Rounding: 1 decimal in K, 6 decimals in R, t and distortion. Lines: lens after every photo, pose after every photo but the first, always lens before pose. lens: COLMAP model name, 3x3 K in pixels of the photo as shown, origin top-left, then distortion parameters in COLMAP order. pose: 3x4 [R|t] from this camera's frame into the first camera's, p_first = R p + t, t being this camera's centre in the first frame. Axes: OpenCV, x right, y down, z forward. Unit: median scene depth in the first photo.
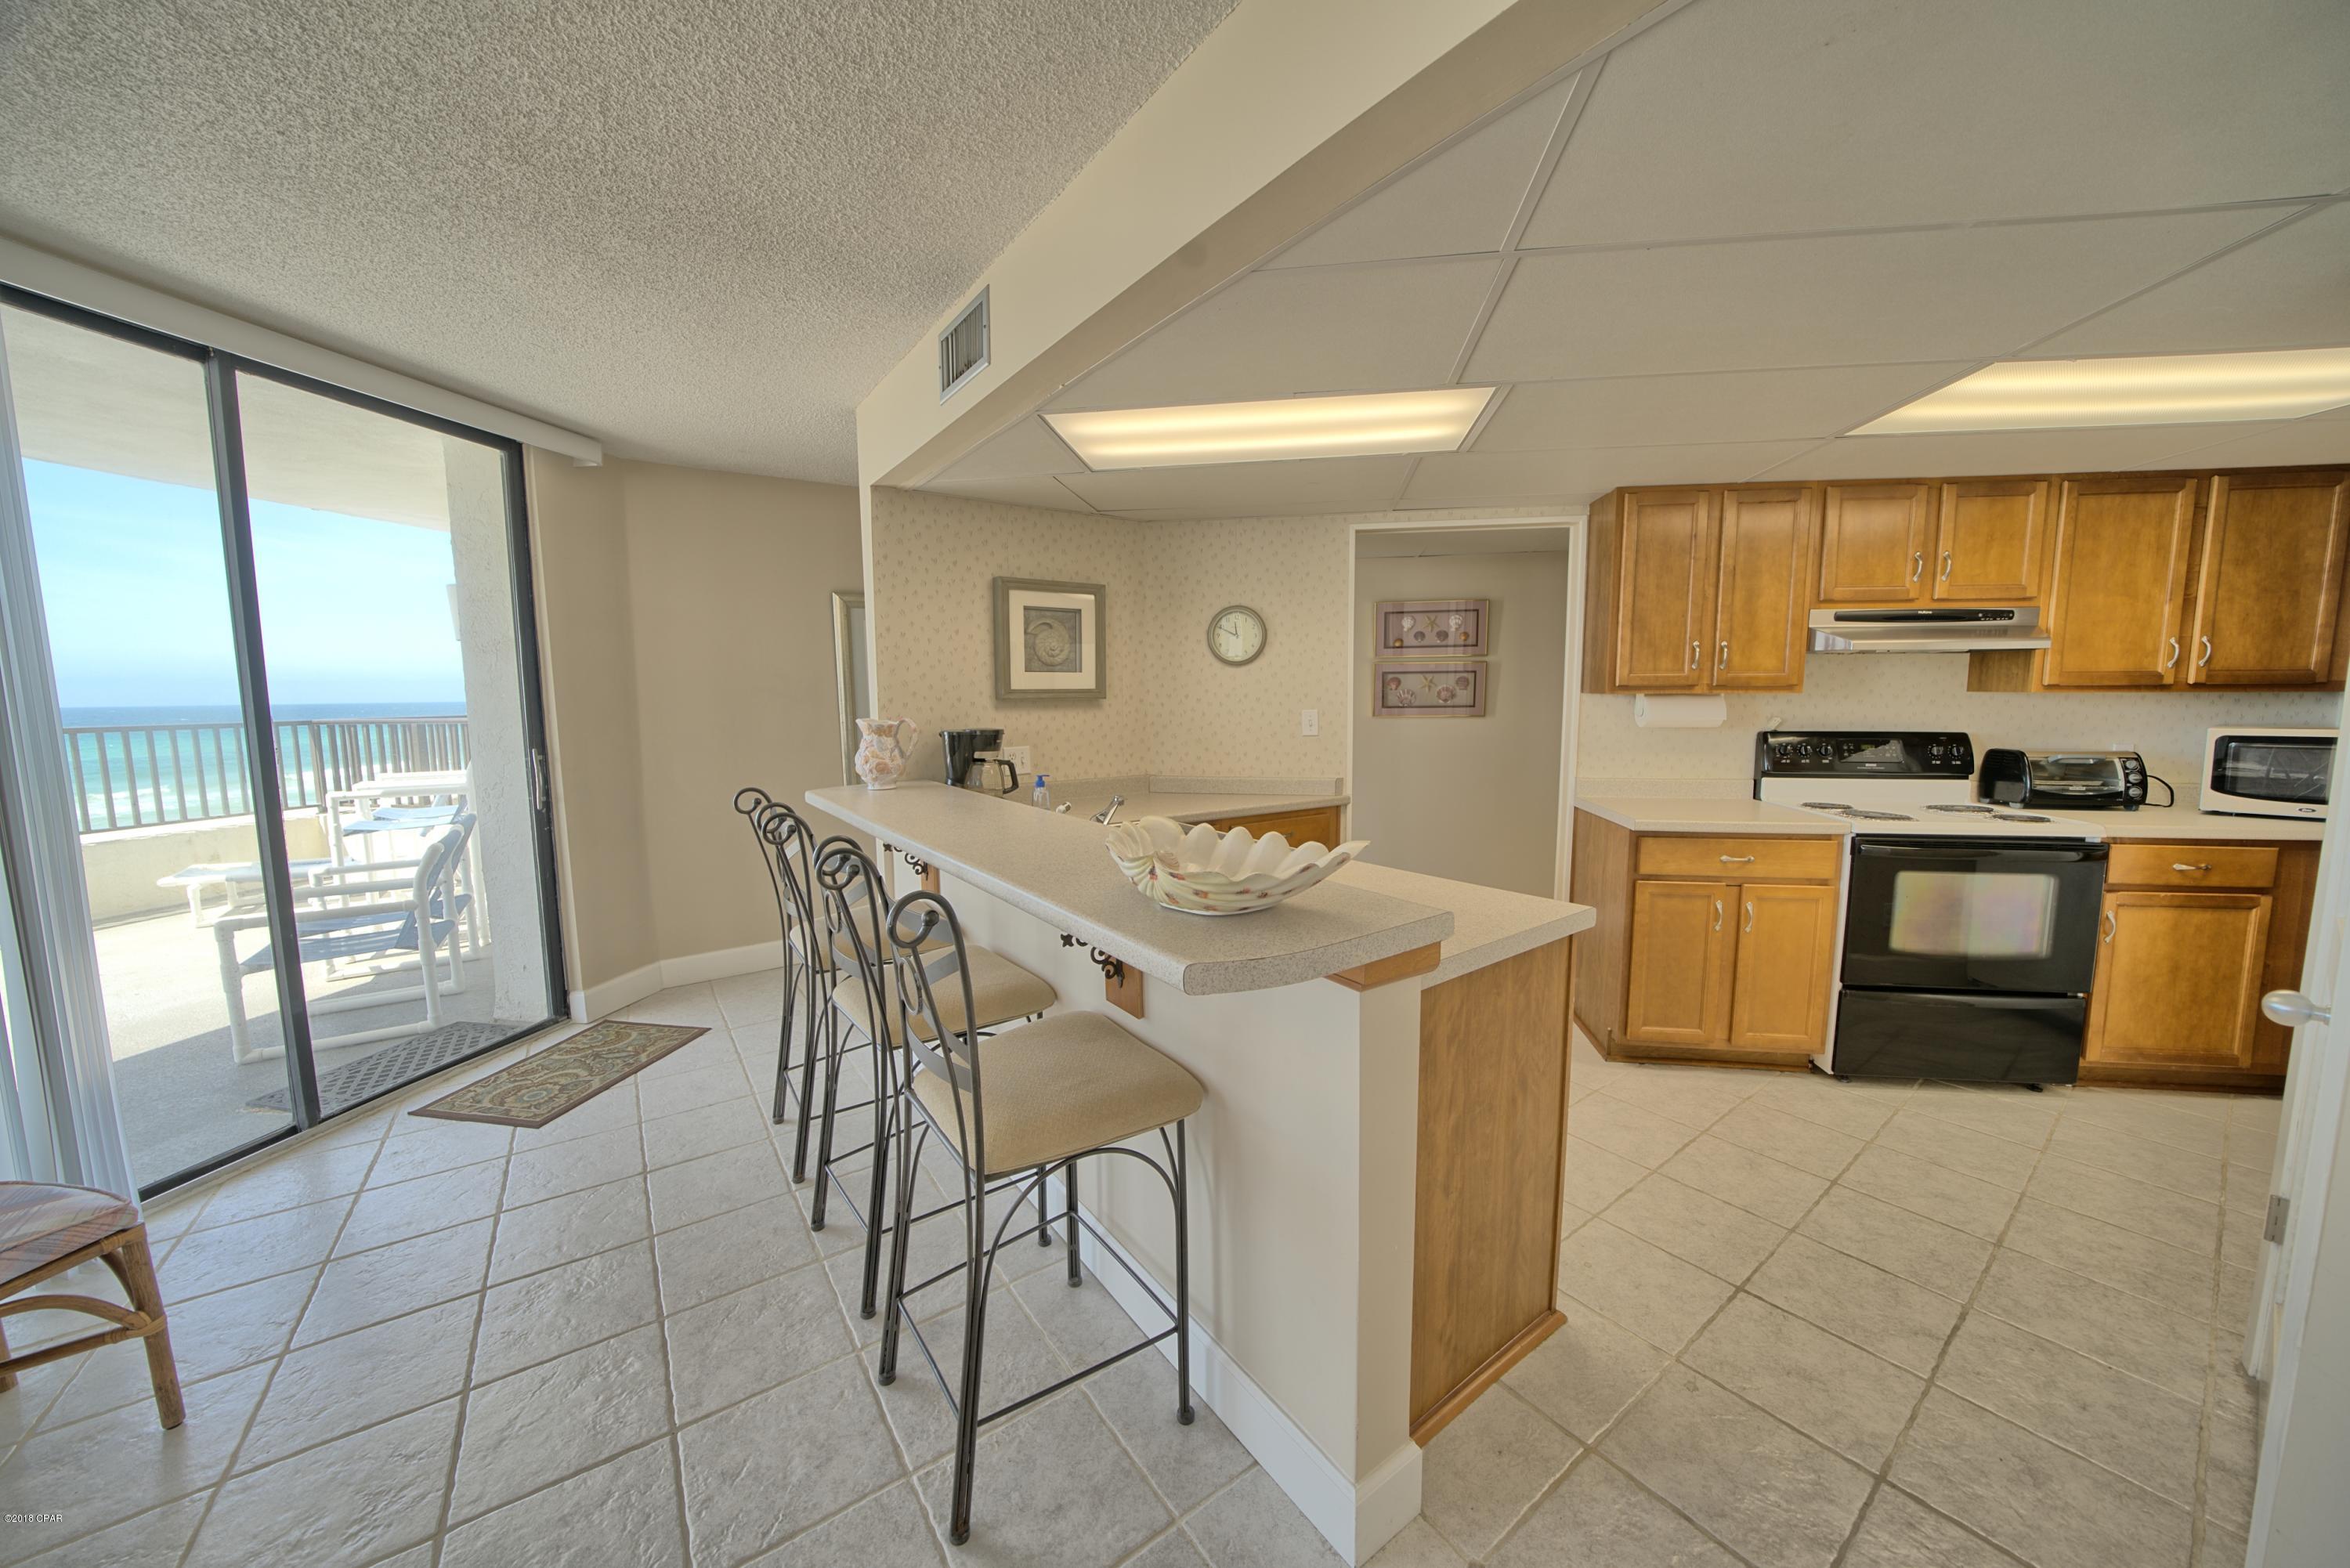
lens RADIAL K [[809.4, 0, 1170.4], [0, 809.4, 777.6], [0, 0, 1]] dist [-0.026507, 0.002669]
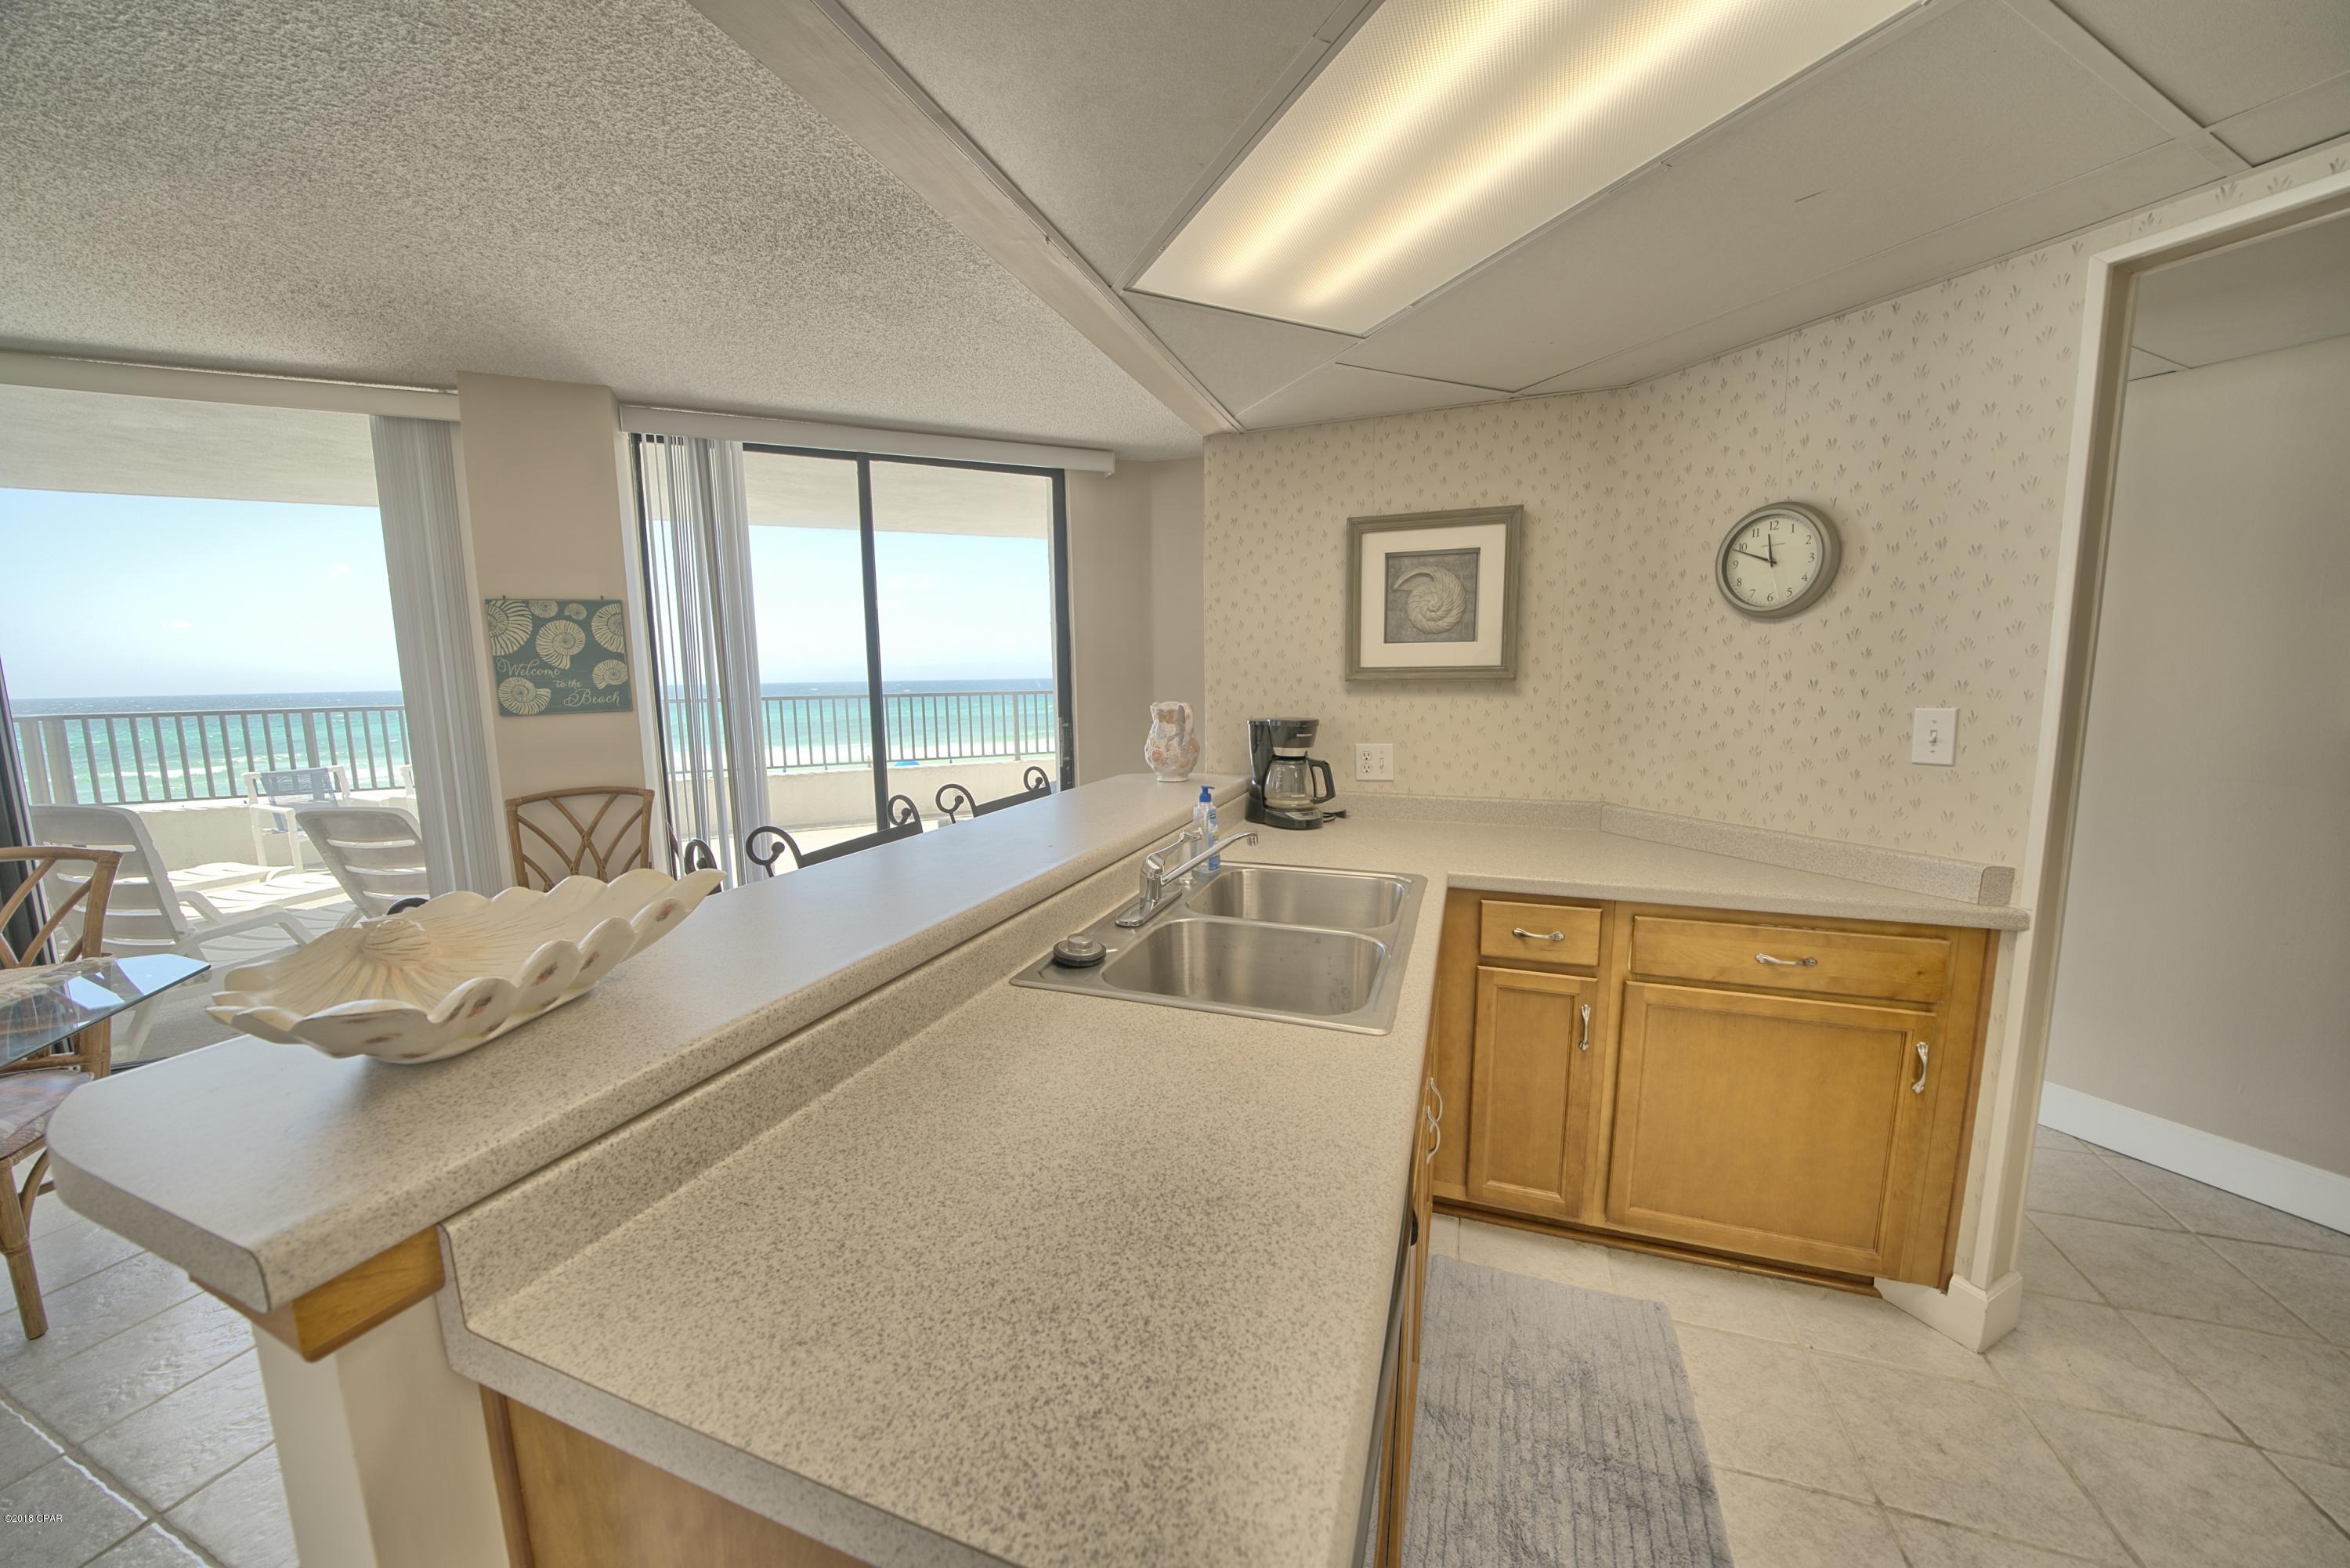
lens RADIAL K [[809.4, 0, 1170.4], [0, 809.4, 777.6], [0, 0, 1]] dist [-0.026507, 0.002669]
pose [[0.561012, 0.104601, -0.821172, 0.379997], [-0.076556, 0.994289, 0.074351, -0.056272], [0.824260, 0.021154, 0.565816, 0.488540]]
